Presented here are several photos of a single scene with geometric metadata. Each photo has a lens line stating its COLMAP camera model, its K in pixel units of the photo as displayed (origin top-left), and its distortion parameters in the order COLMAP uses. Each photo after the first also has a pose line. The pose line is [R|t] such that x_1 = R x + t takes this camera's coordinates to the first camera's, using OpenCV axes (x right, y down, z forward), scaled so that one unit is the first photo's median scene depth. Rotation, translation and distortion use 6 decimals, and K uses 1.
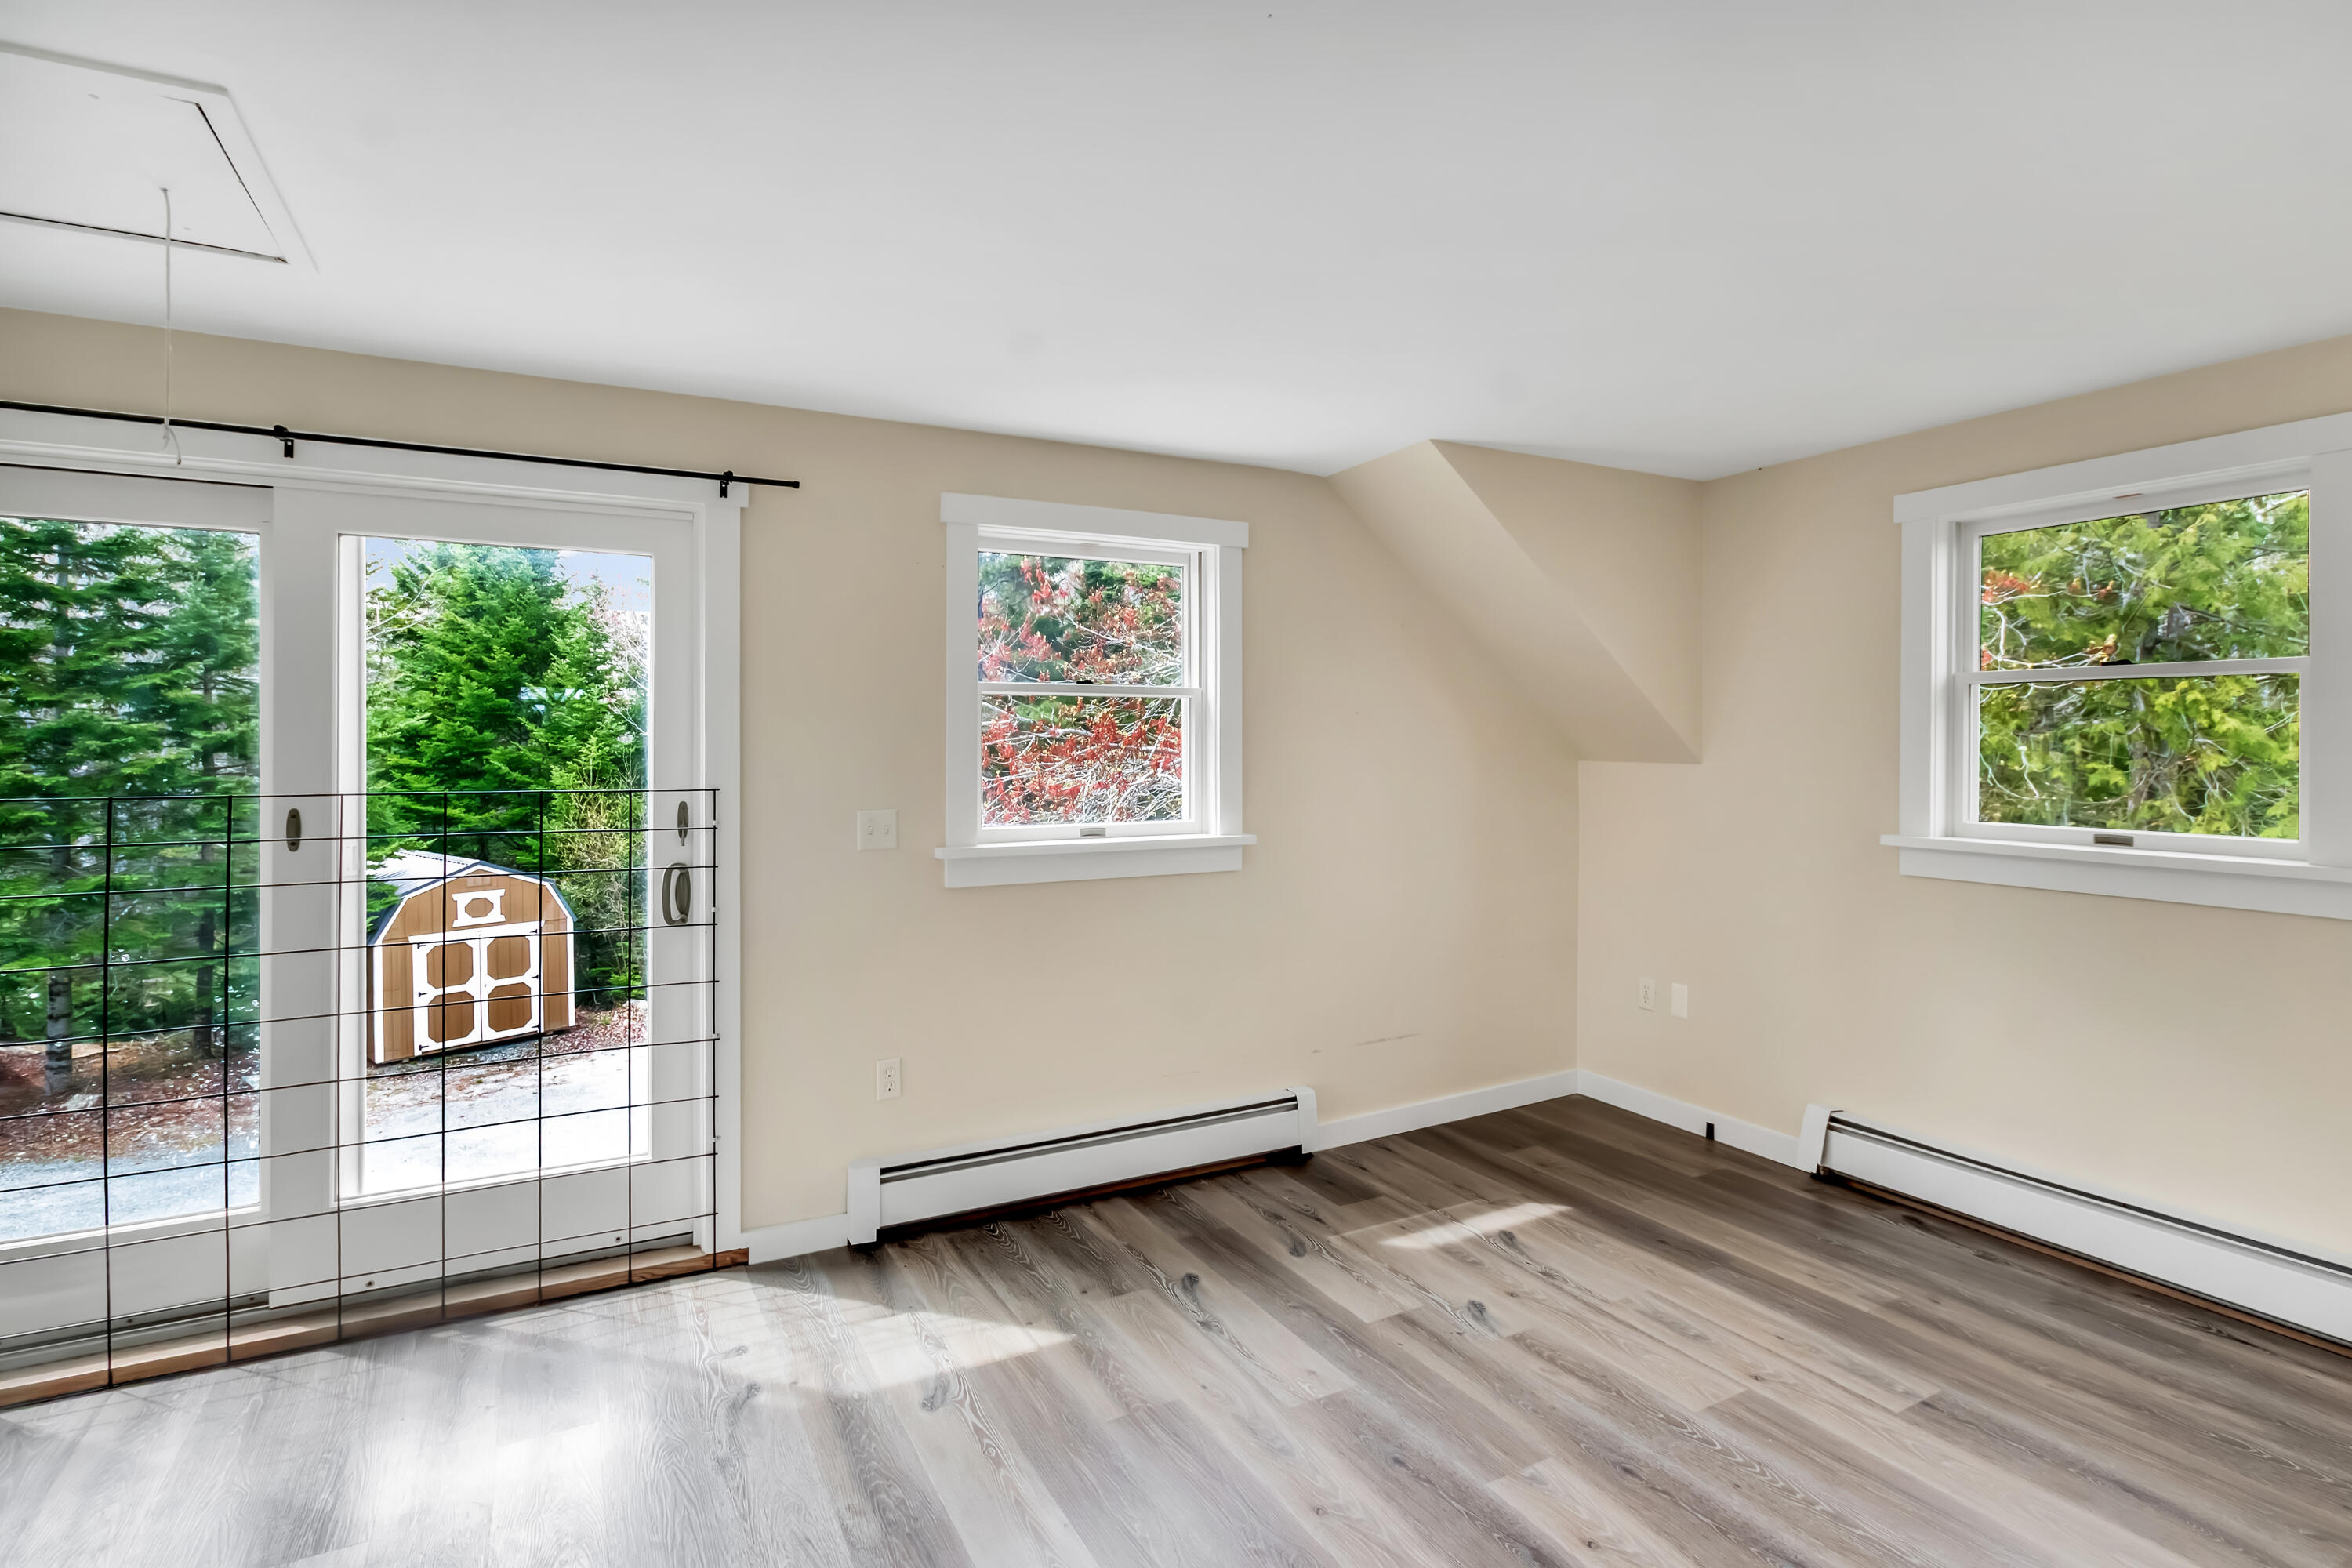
lens RADIAL K [[1139.2, 0, 1171.4], [0, 1139.2, 769.3], [0, 0, 1]] dist [0.002971, 0.000152]
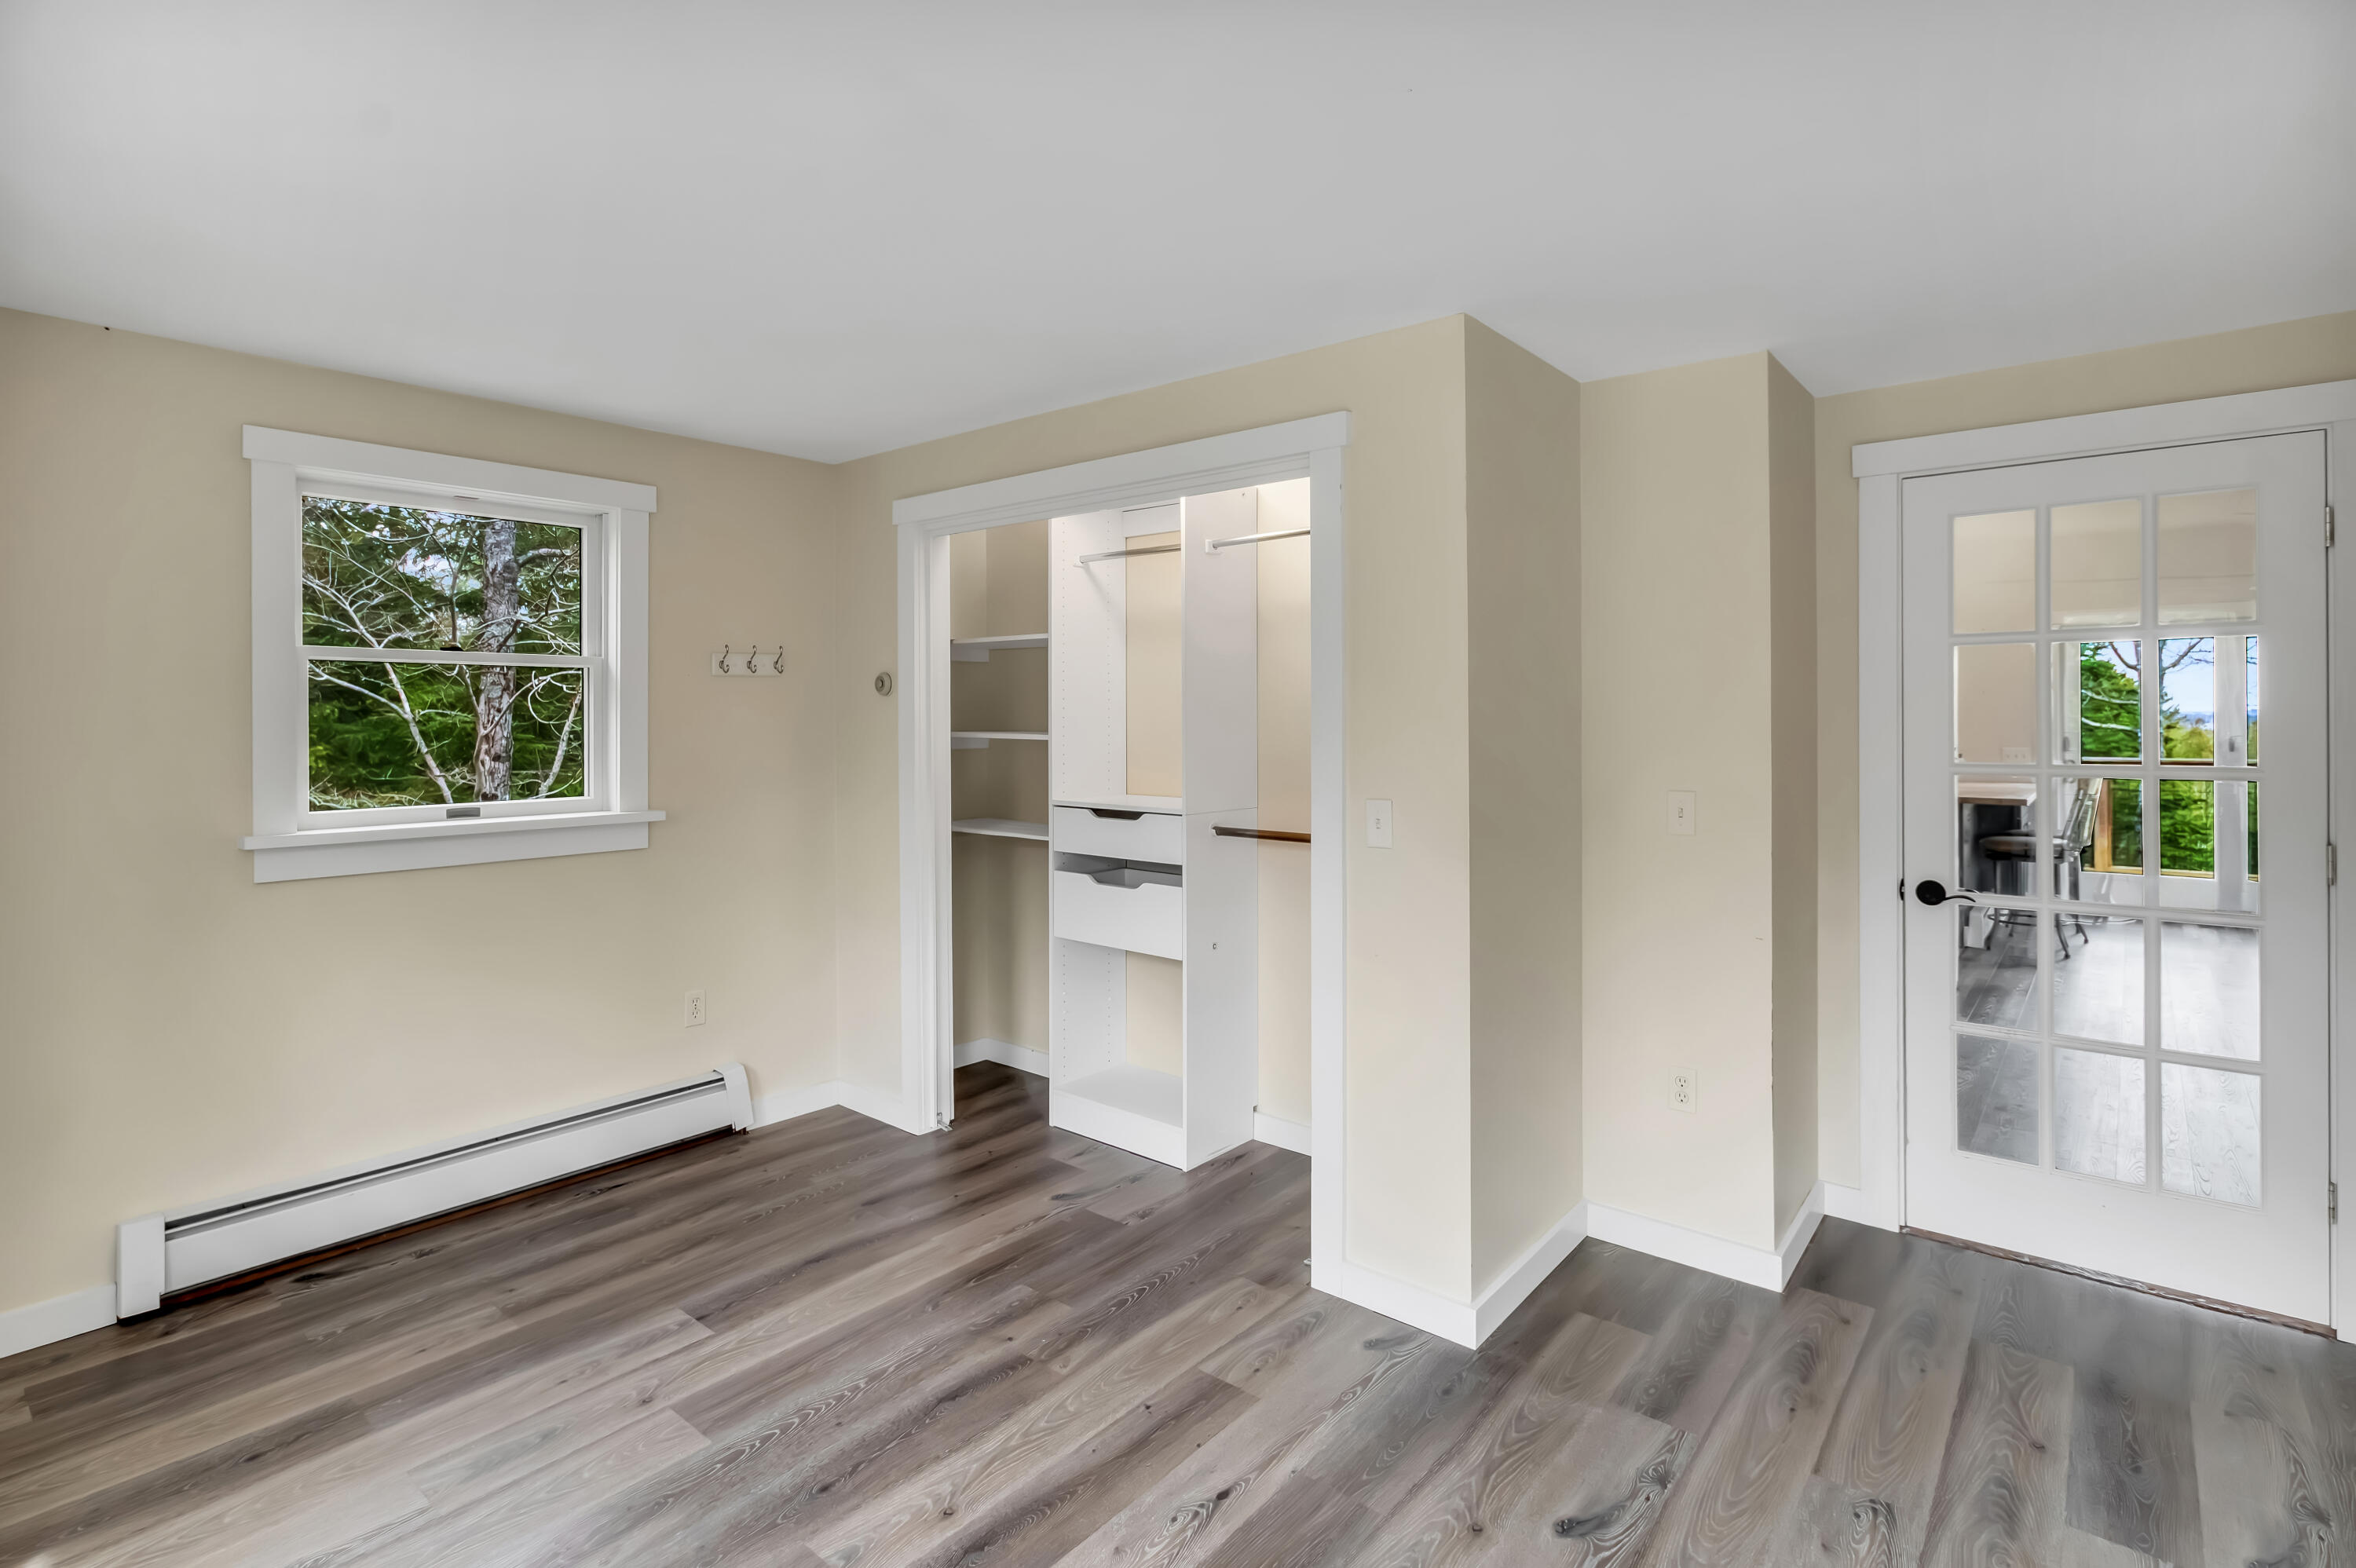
lens RADIAL K [[1141.1, 0, 1156.3], [0, 1141.1, 711.4], [0, 0, 1]] dist [0.002971, 0.000152]
pose [[-0.372599, 0.007397, 0.927963, -0.470323], [0.021592, 0.999767, 0.000700, -0.023117], [-0.927741, 0.020297, -0.372672, 0.861054]]
